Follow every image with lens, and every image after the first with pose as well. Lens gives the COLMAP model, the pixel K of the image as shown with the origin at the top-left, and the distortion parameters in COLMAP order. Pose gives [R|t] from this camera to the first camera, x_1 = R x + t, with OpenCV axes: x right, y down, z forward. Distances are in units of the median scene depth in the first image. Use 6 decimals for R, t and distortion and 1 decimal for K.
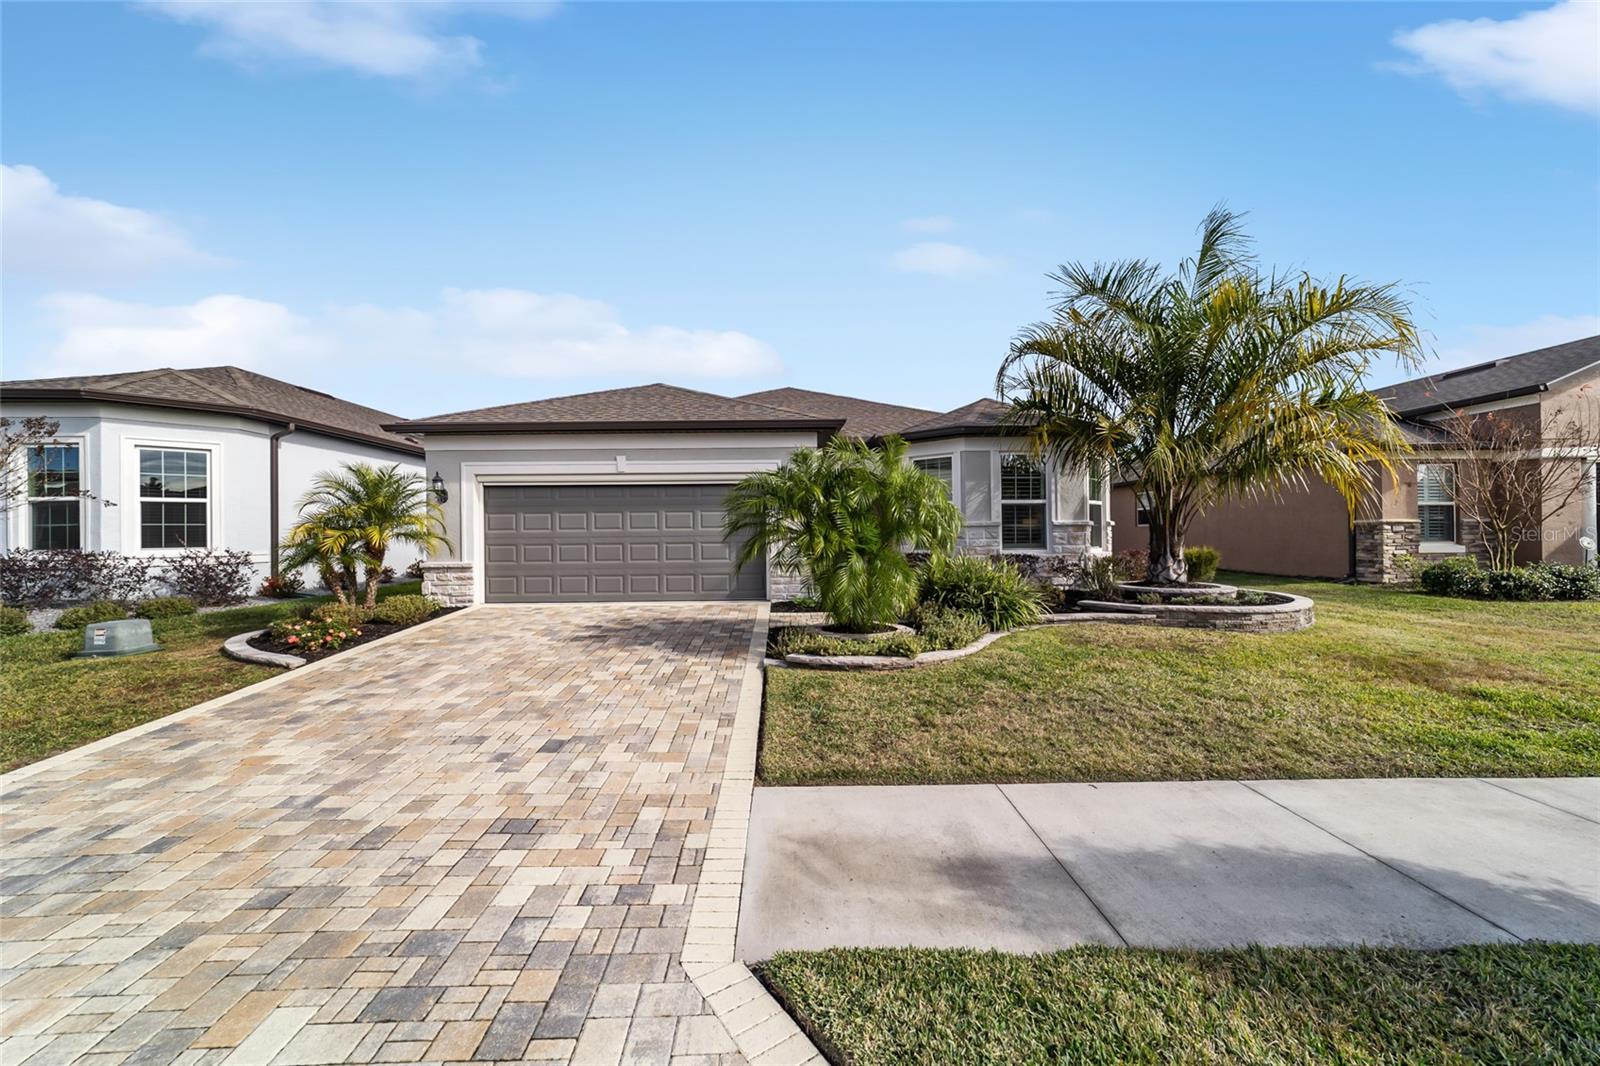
lens RADIAL K [[608.0, 0, 800.0], [0, 608.0, 533.0], [0, 0, 1]] dist [-0.013097, 0.006378]
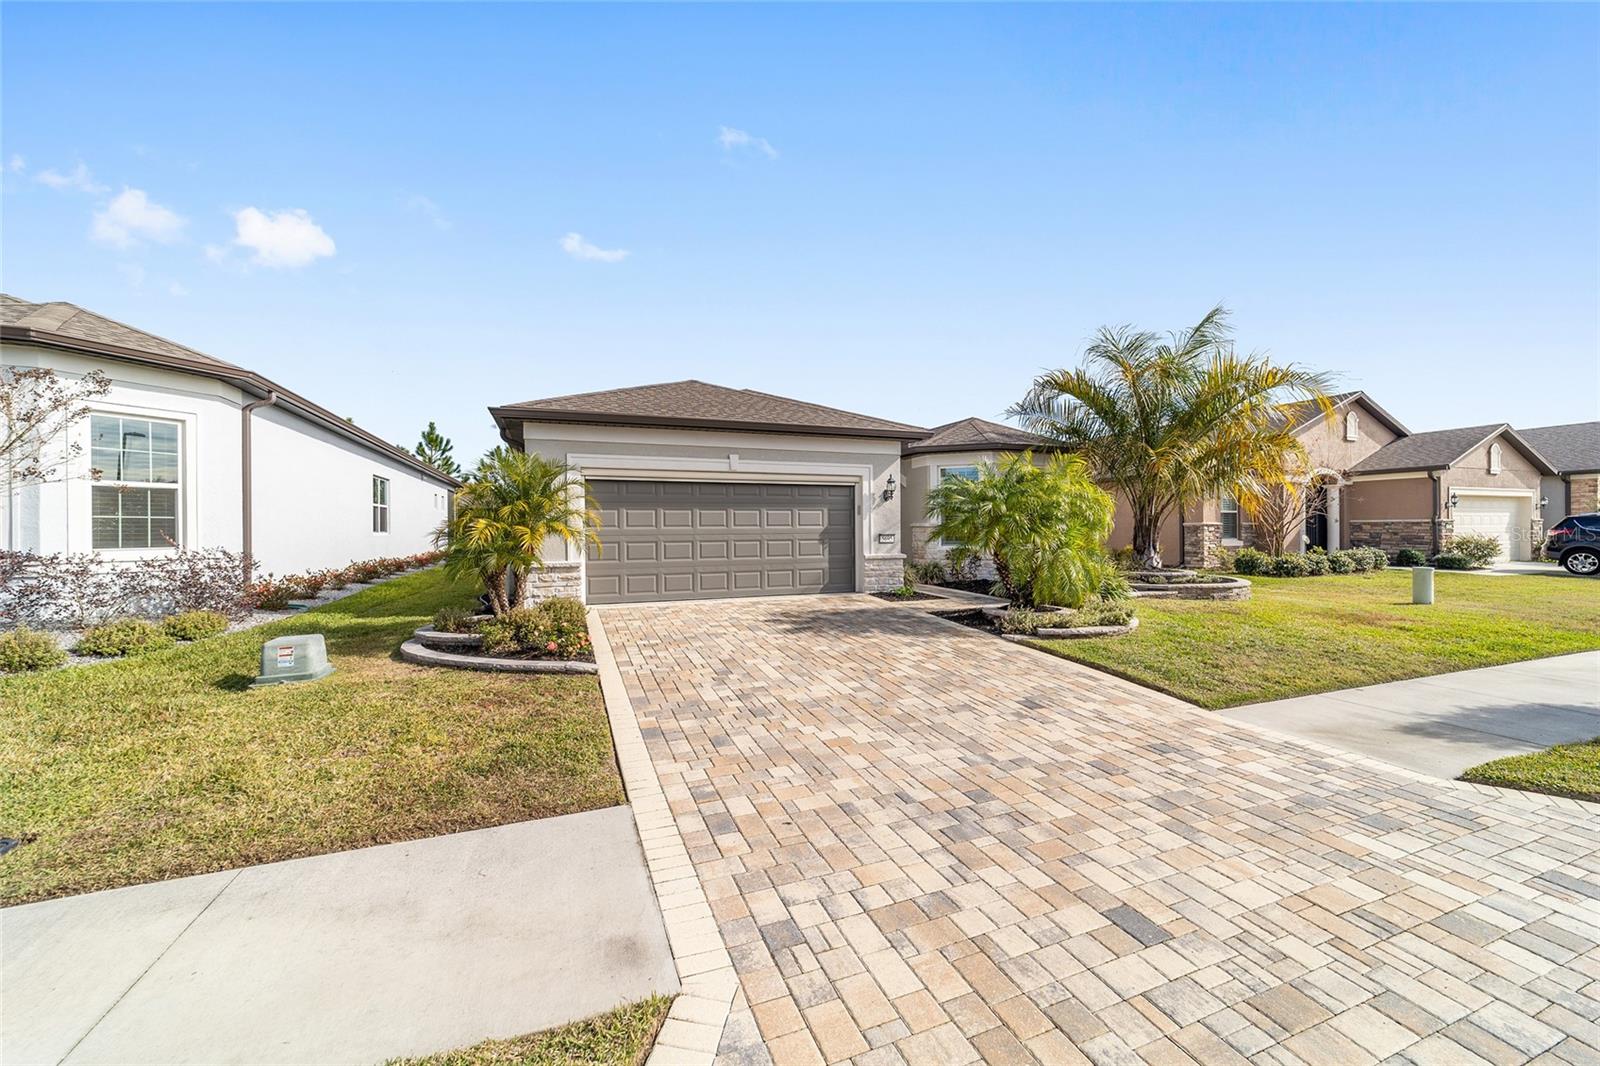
lens RADIAL K [[608.0, 0, 800.0], [0, 608.0, 533.0], [0, 0, 1]] dist [-0.013097, 0.006378]
pose [[0.937378, 0.001980, 0.348309, -0.576421], [-0.002926, 0.999993, 0.002191, 0.001800], [-0.348303, -0.003073, 0.937377, 0.007201]]
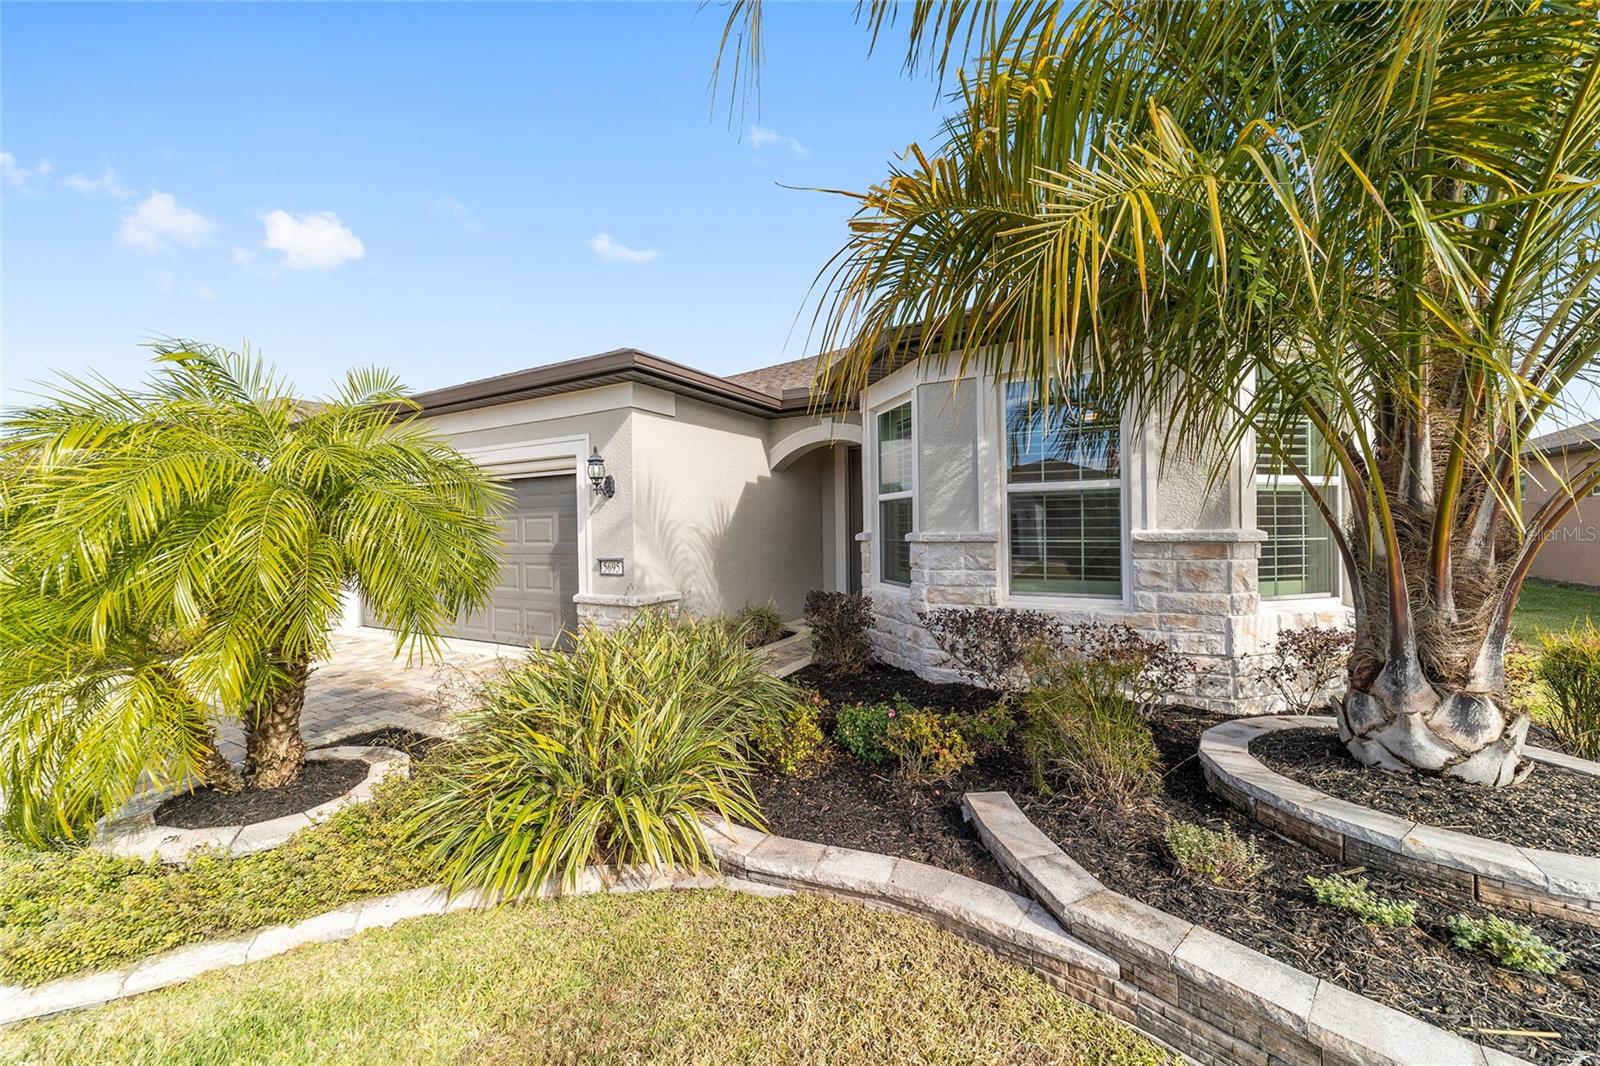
lens RADIAL K [[608.0, 0, 800.0], [0, 608.0, 533.0], [0, 0, 1]] dist [-0.013097, 0.006378]
pose [[0.859934, 0.003003, -0.510397, 0.505874], [0.007524, 0.999799, 0.018558, -0.032184], [0.510350, -0.019799, 0.859739, 0.622883]]
